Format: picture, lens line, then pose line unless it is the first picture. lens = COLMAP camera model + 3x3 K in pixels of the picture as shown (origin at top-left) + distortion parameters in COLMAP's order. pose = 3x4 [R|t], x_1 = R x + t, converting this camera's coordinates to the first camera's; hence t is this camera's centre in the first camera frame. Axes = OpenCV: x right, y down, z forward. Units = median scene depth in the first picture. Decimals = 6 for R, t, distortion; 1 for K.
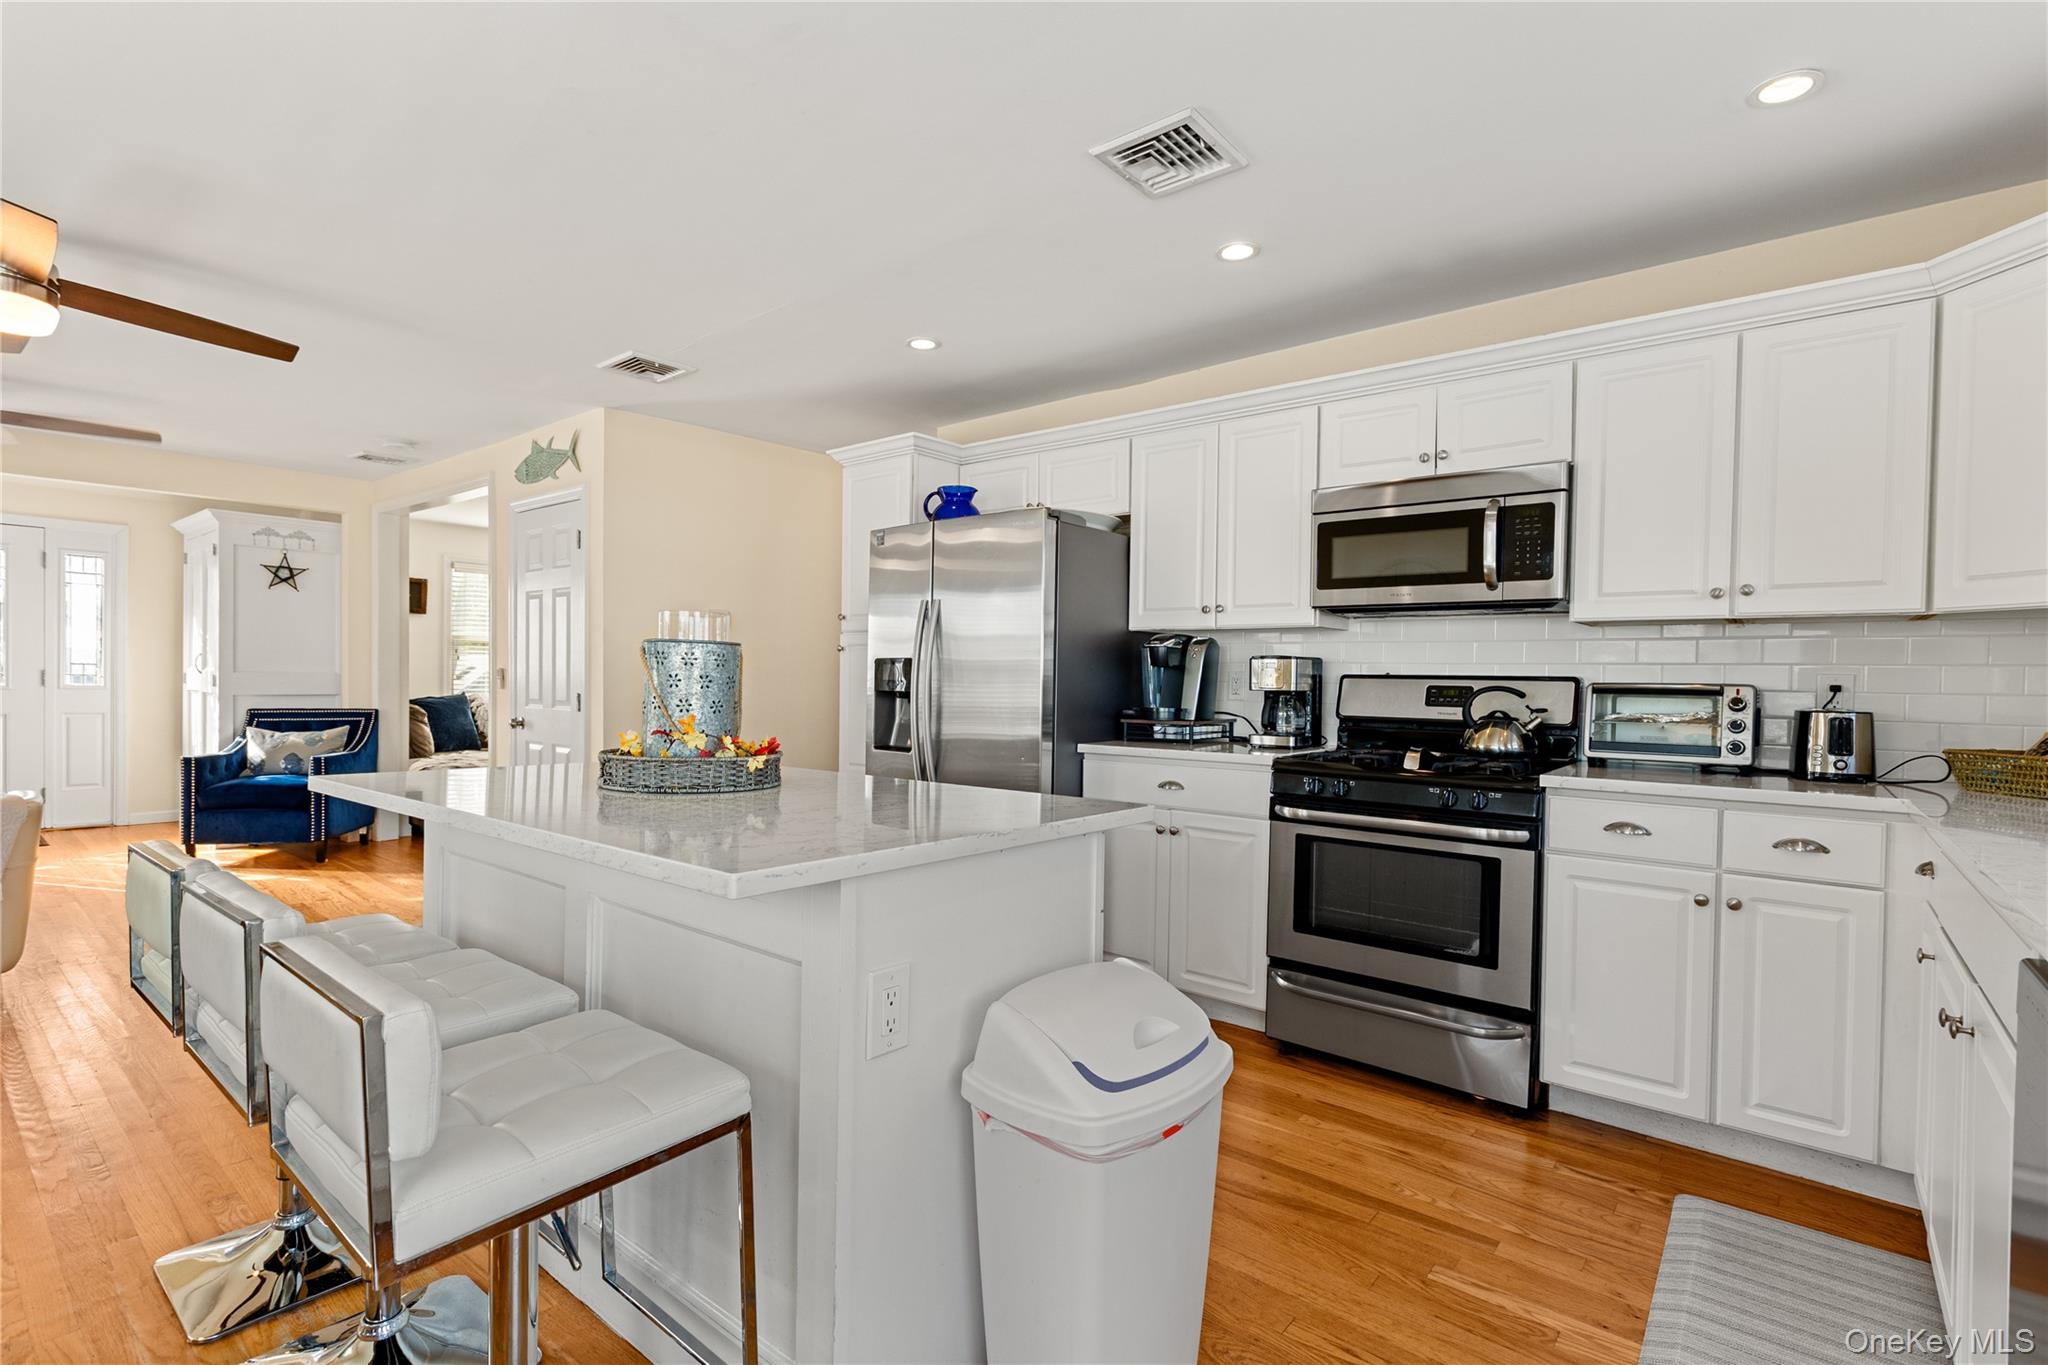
lens RADIAL K [[952.2, 0, 1029.1], [0, 952.2, 693.1], [0, 0, 1]] dist [0.000423, -0.000336]
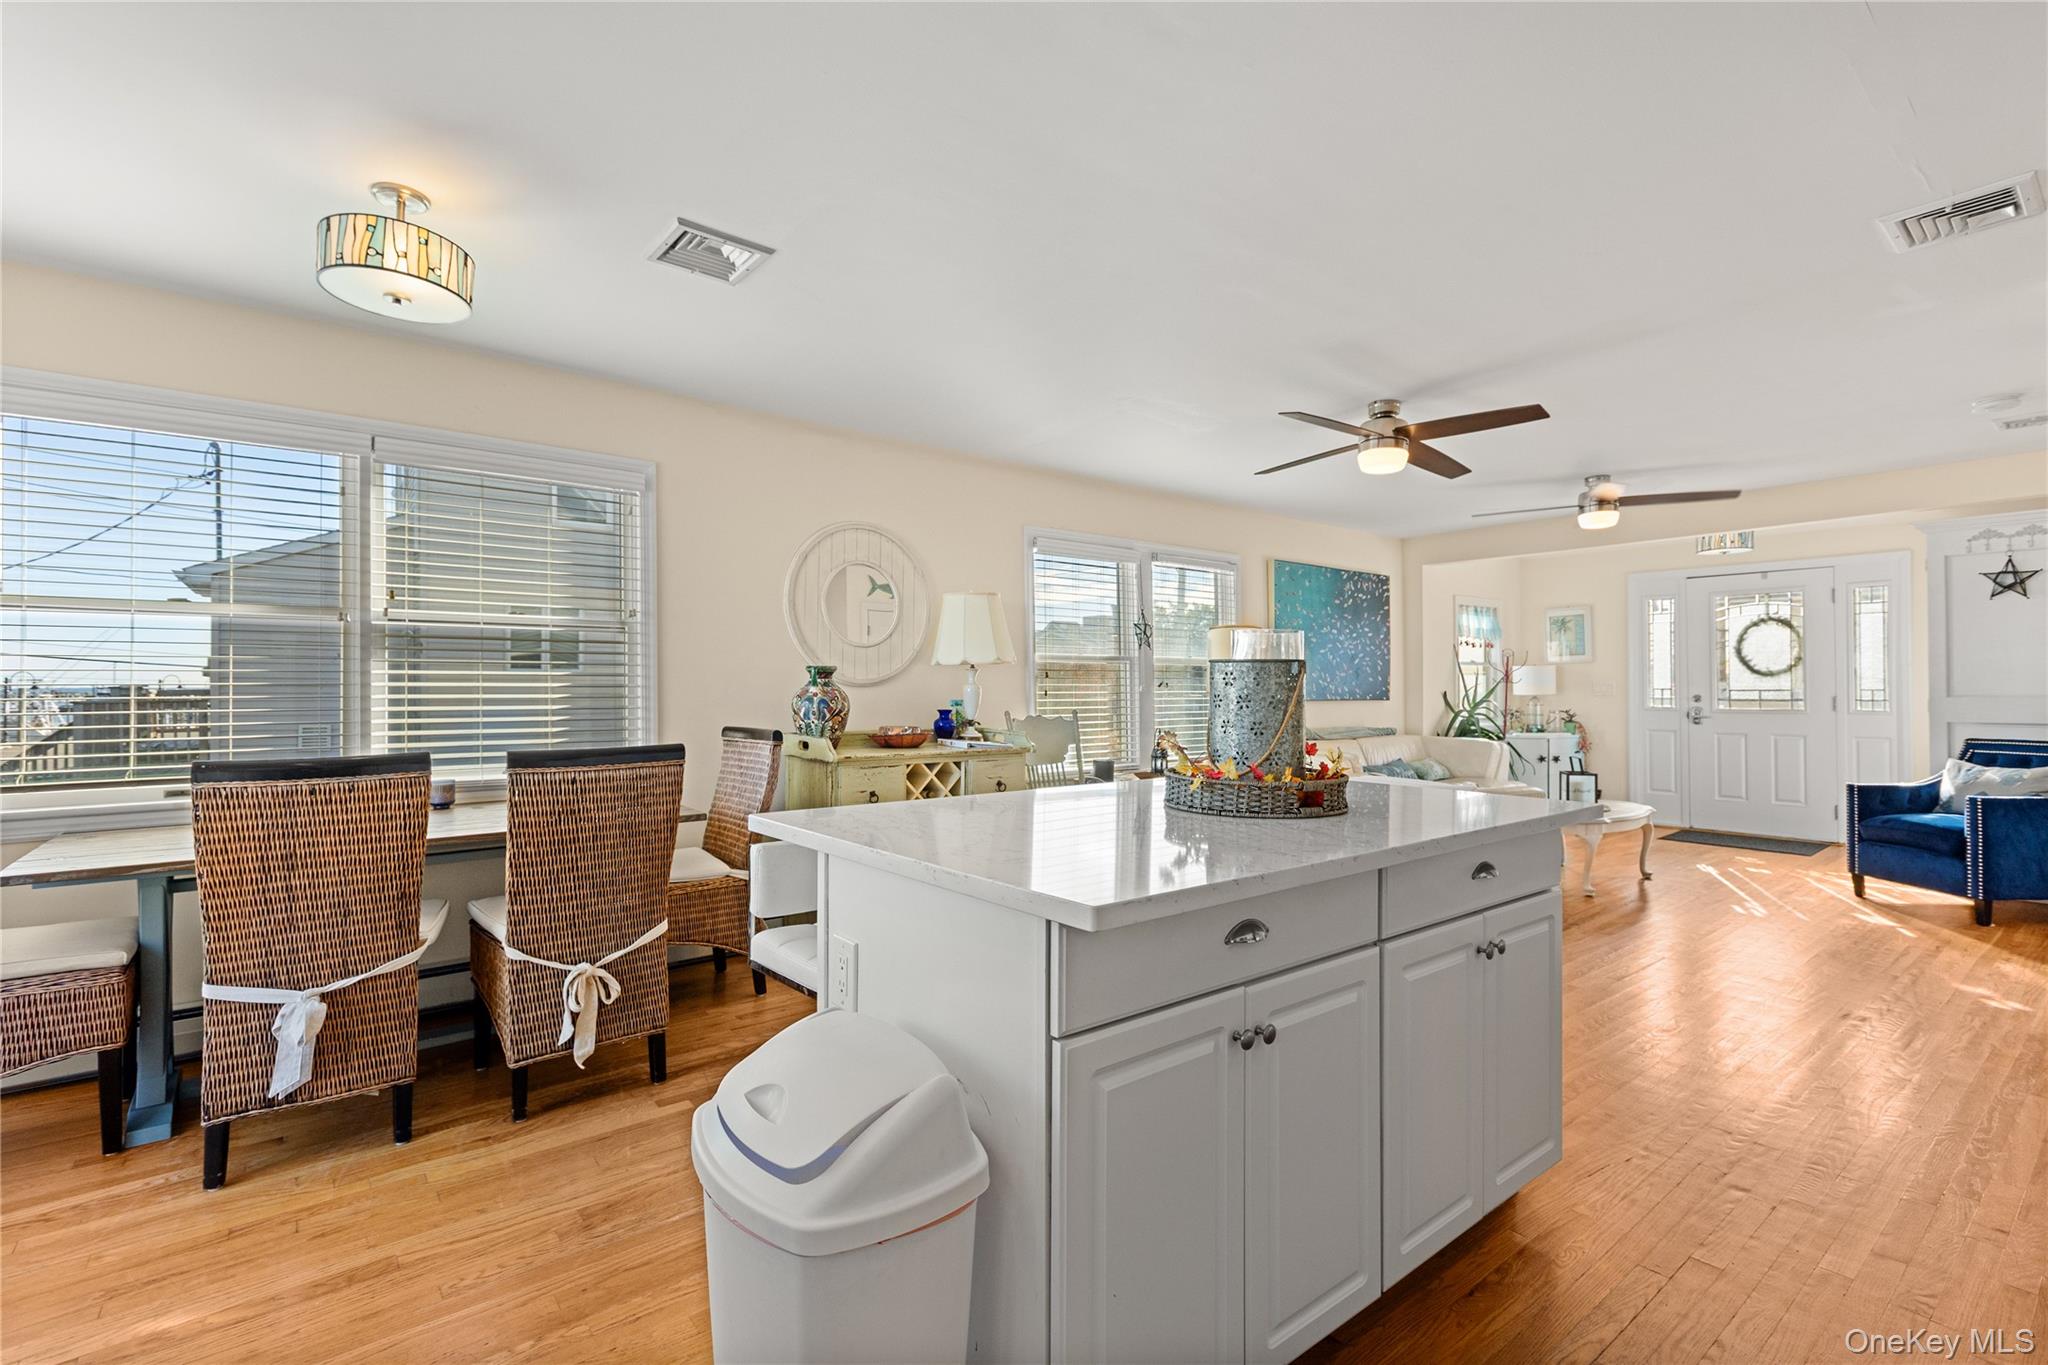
lens RADIAL K [[927.1, 0, 1013.3], [0, 927.1, 681.0], [0, 0, 1]] dist [0.016118, -0.009785]
pose [[-0.210752, -0.023401, -0.977259, 0.218715], [-0.018026, 0.999636, -0.020050, -0.003316], [0.977373, 0.013391, -0.211097, 0.326998]]
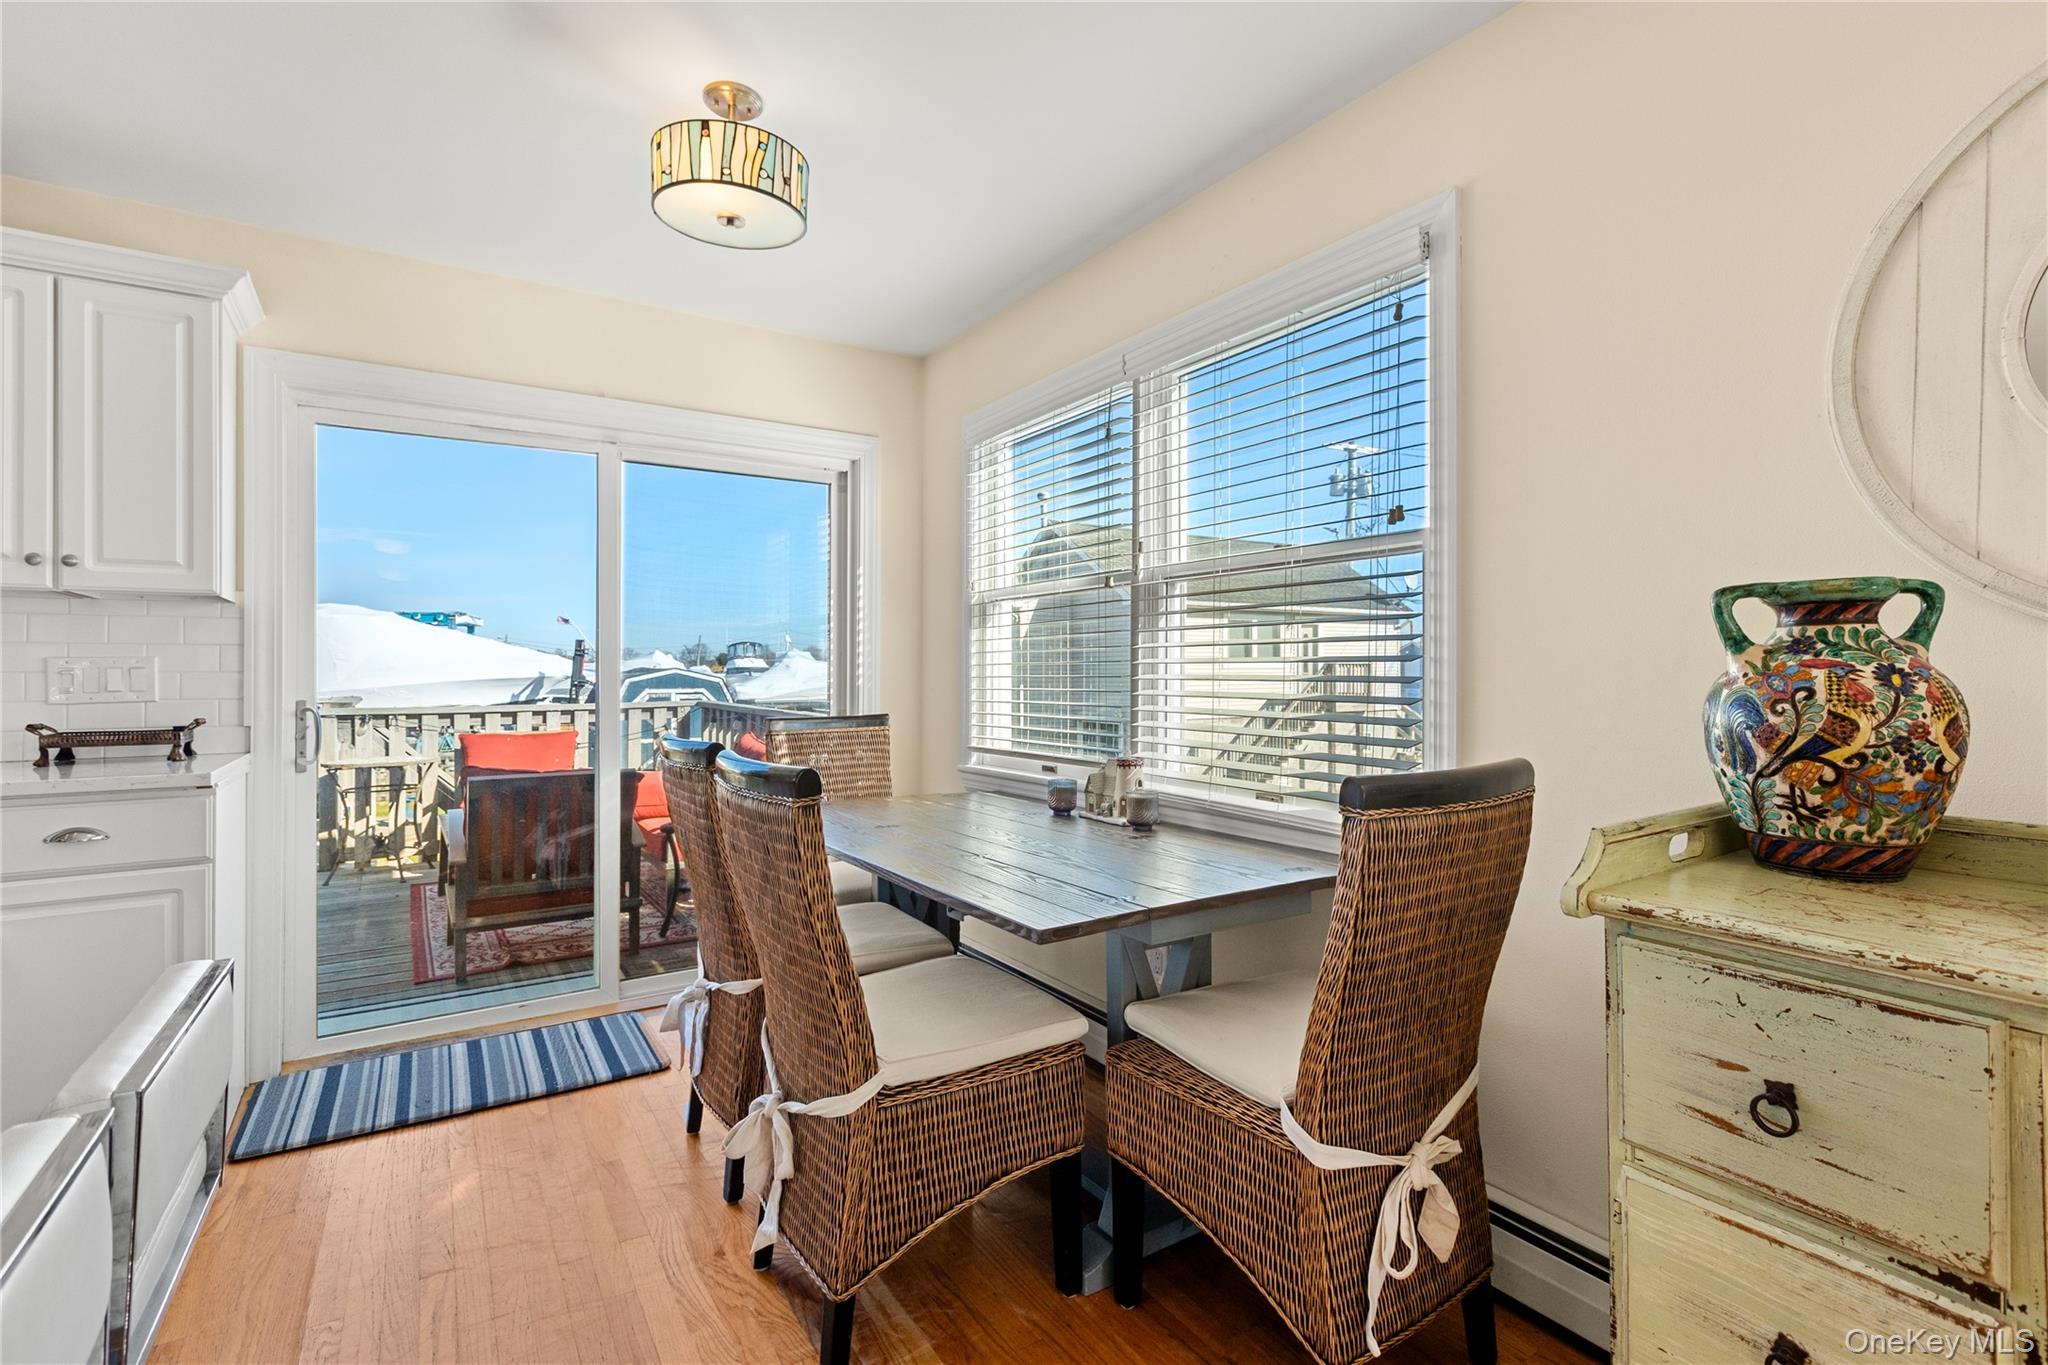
lens RADIAL K [[941.3, 0, 1027.8], [0, 941.3, 665.9], [0, 0, 1]] dist [-0.002293, -0.000134]
pose [[-0.950438, -0.012438, 0.310665, -0.322020], [-0.008702, 0.999872, 0.013408, -0.008418], [-0.310792, 0.010040, -0.950425, 0.284695]]
